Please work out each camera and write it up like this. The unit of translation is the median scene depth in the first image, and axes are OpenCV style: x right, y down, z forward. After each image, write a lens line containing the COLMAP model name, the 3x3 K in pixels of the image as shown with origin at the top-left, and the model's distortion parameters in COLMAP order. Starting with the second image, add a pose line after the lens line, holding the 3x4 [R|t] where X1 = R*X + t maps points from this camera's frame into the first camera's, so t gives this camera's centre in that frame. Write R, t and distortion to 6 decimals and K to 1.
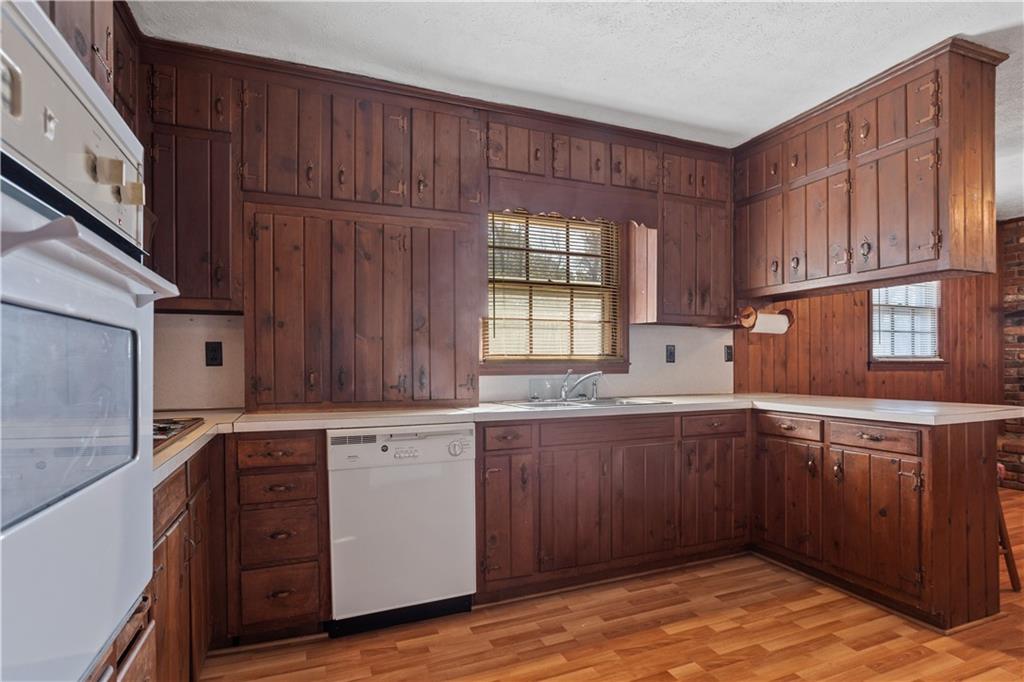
lens RADIAL K [[536.0, 0, 511.1], [0, 536.0, 360.7], [0, 0, 1]] dist [-0.065406, 0.042520]
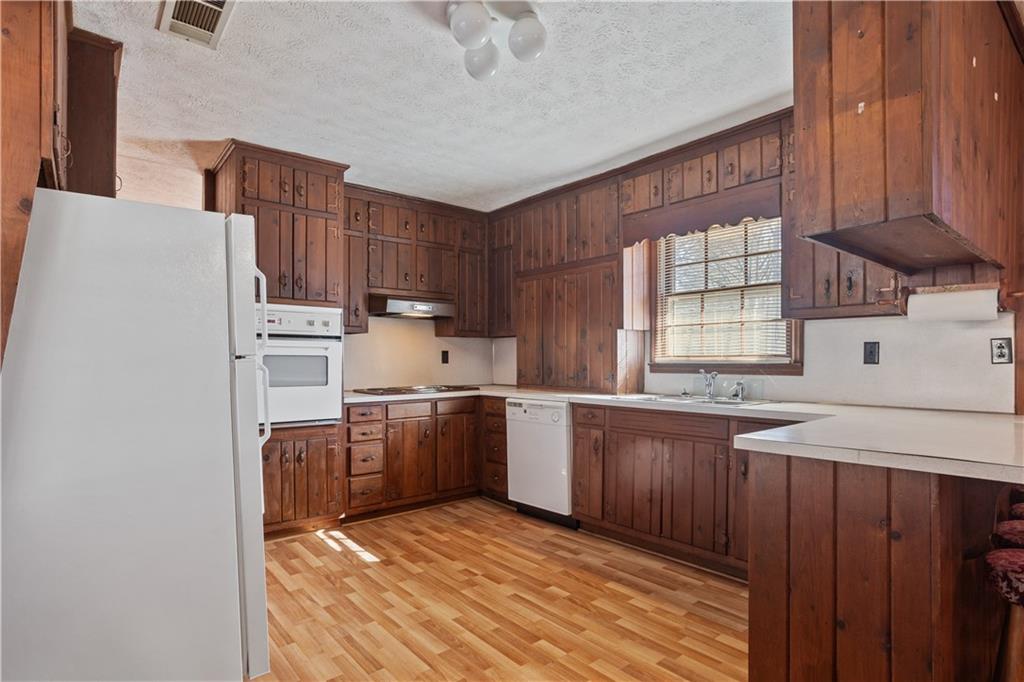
lens RADIAL K [[536.0, 0, 511.1], [0, 536.0, 360.7], [0, 0, 1]] dist [-0.065406, 0.042520]
pose [[0.286070, 0.001231, -0.958208, 1.415113], [0.000951, 0.999998, 0.001568, -0.006006], [0.958208, -0.001359, 0.286069, 0.435266]]
